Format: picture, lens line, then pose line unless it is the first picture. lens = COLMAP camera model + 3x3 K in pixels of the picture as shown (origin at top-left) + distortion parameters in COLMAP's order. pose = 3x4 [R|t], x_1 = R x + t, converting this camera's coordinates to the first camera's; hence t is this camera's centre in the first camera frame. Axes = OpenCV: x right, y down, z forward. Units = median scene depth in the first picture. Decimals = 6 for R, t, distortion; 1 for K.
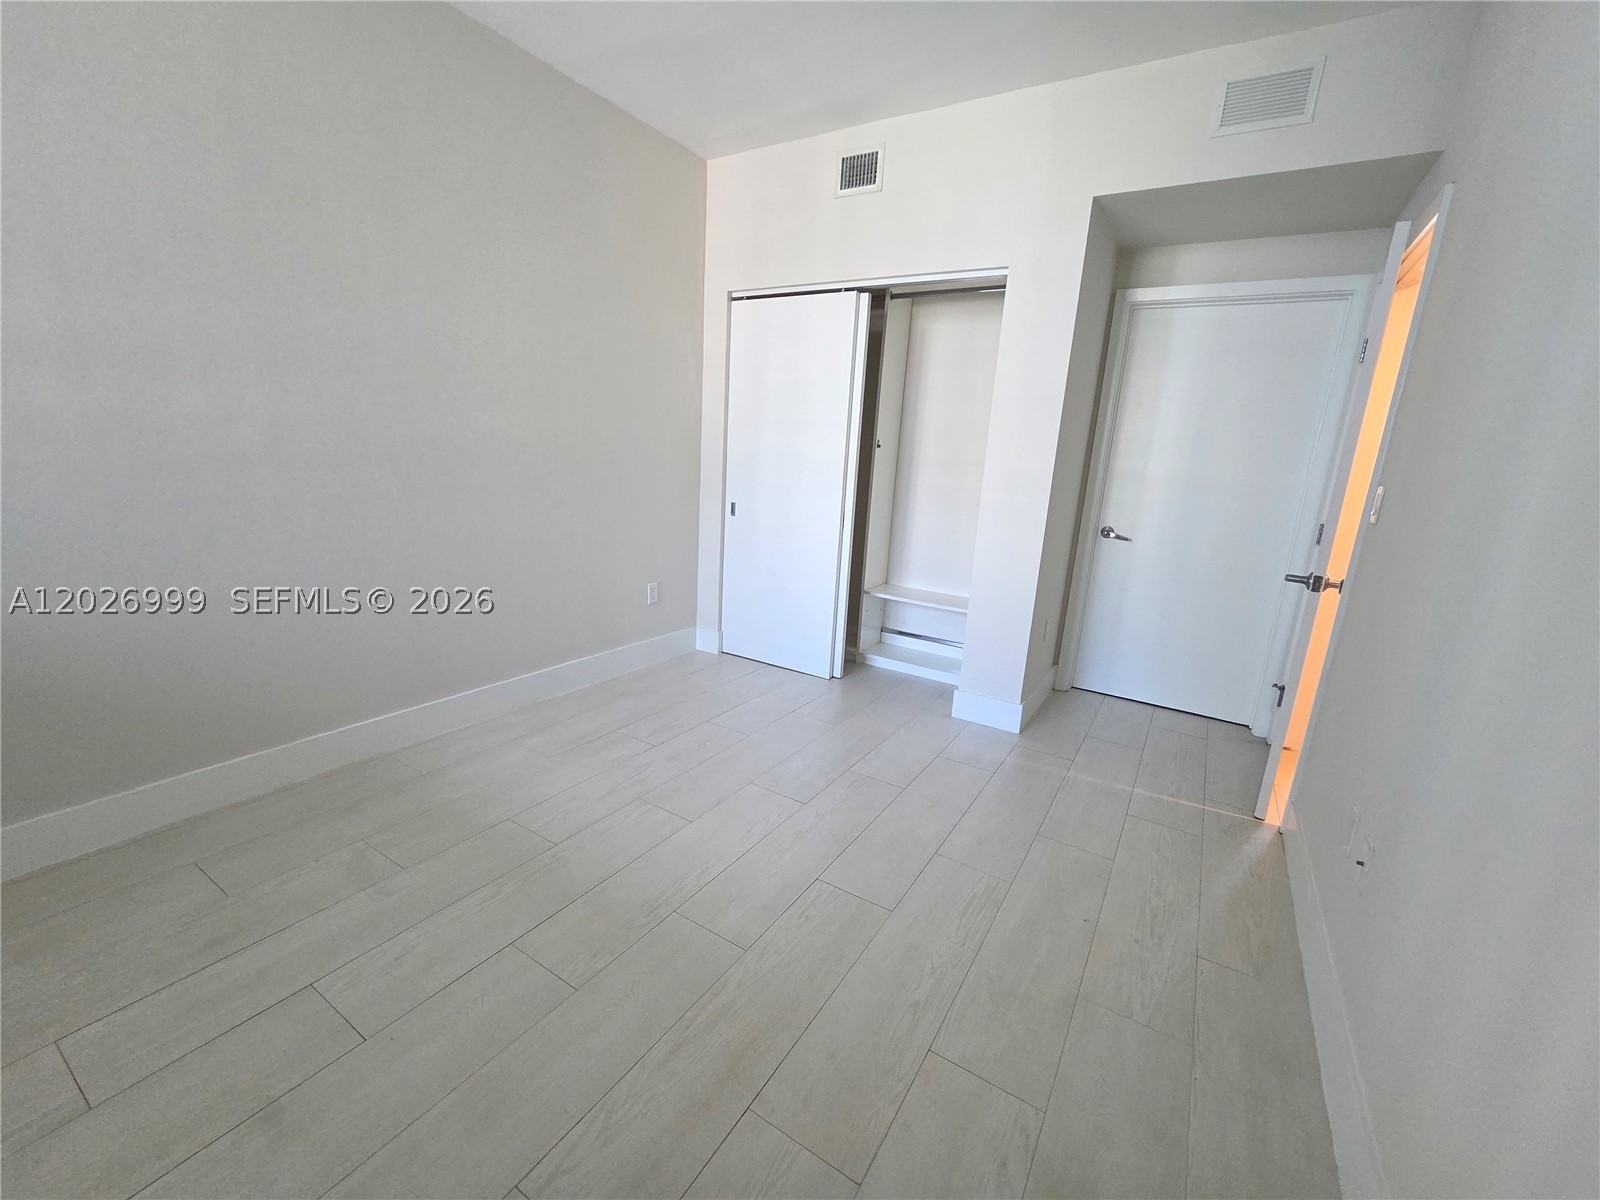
lens RADIAL K [[655.1, 0, 800.0], [0, 655.1, 600.0], [0, 0, 1]] dist [-0.000716, -0.000126]
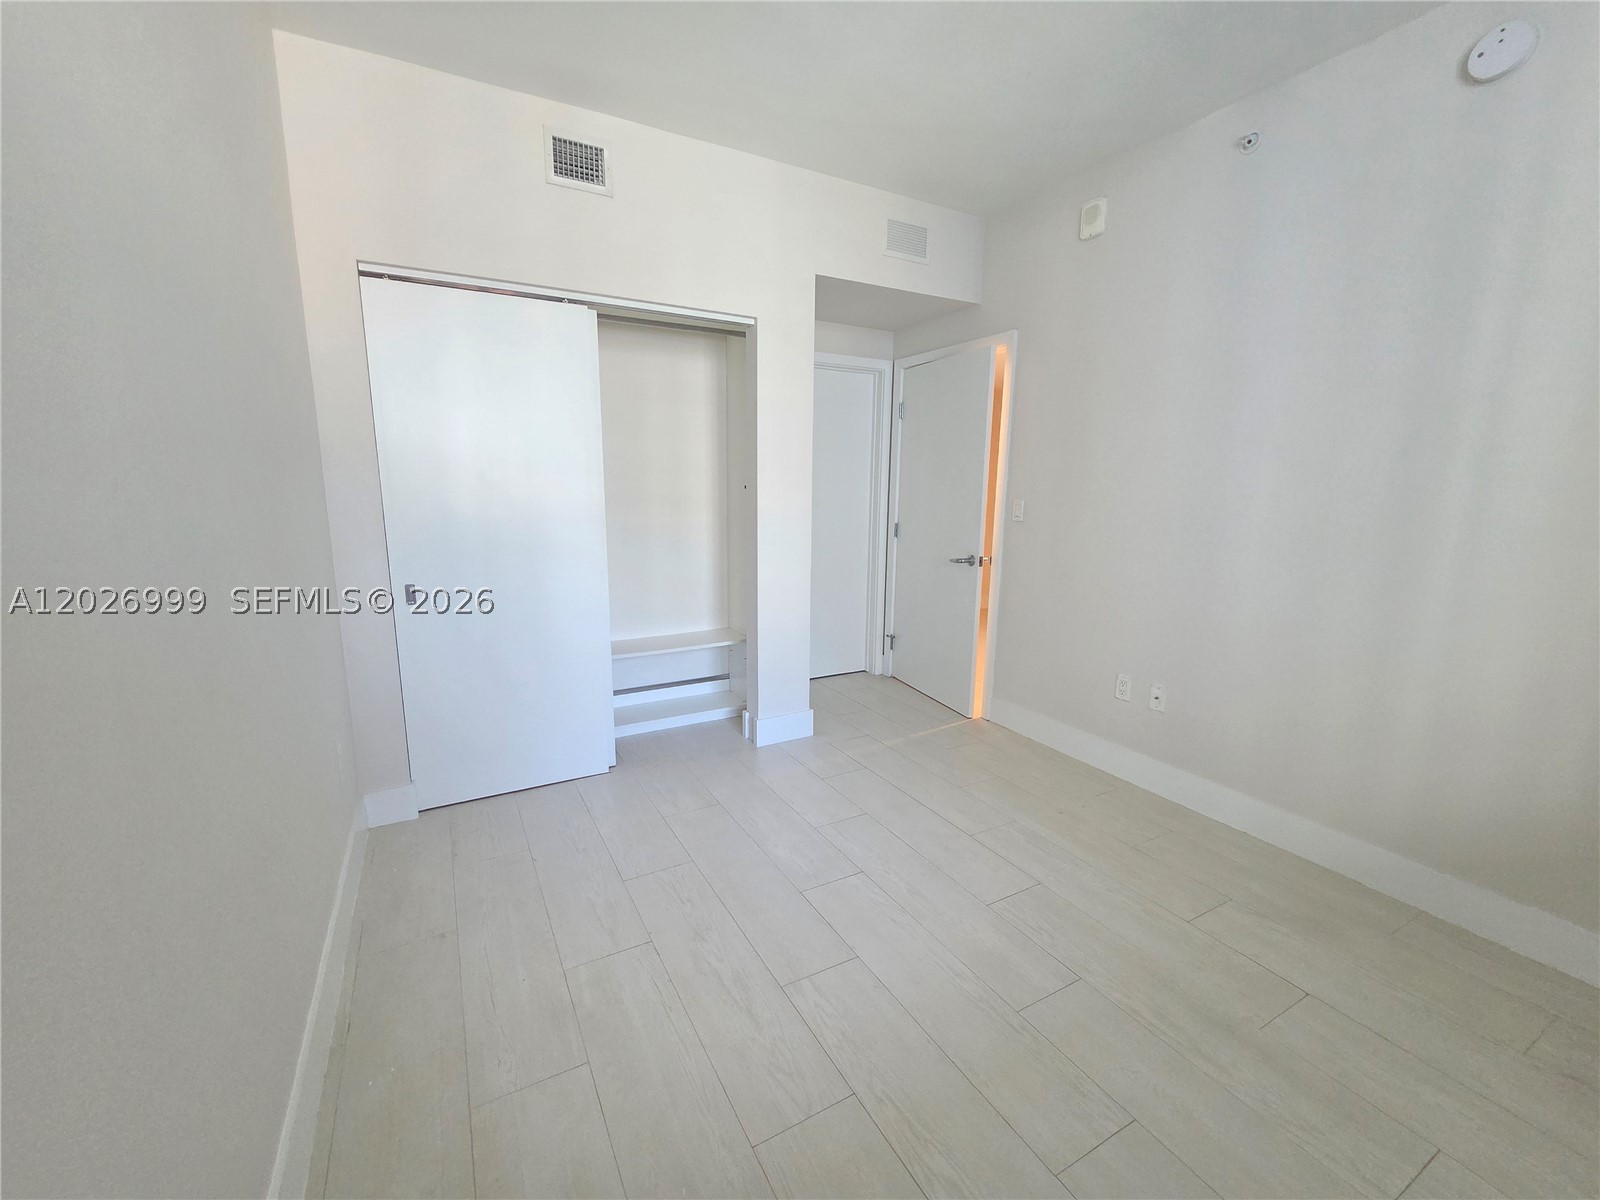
lens RADIAL K [[655.1, 0, 800.0], [0, 655.1, 600.0], [0, 0, 1]] dist [-0.000716, -0.000126]
pose [[0.485021, -0.209465, 0.849046, -0.658328], [0.213804, 0.969829, 0.117127, -0.176797], [-0.847964, 0.124720, 0.515172, 0.458505]]
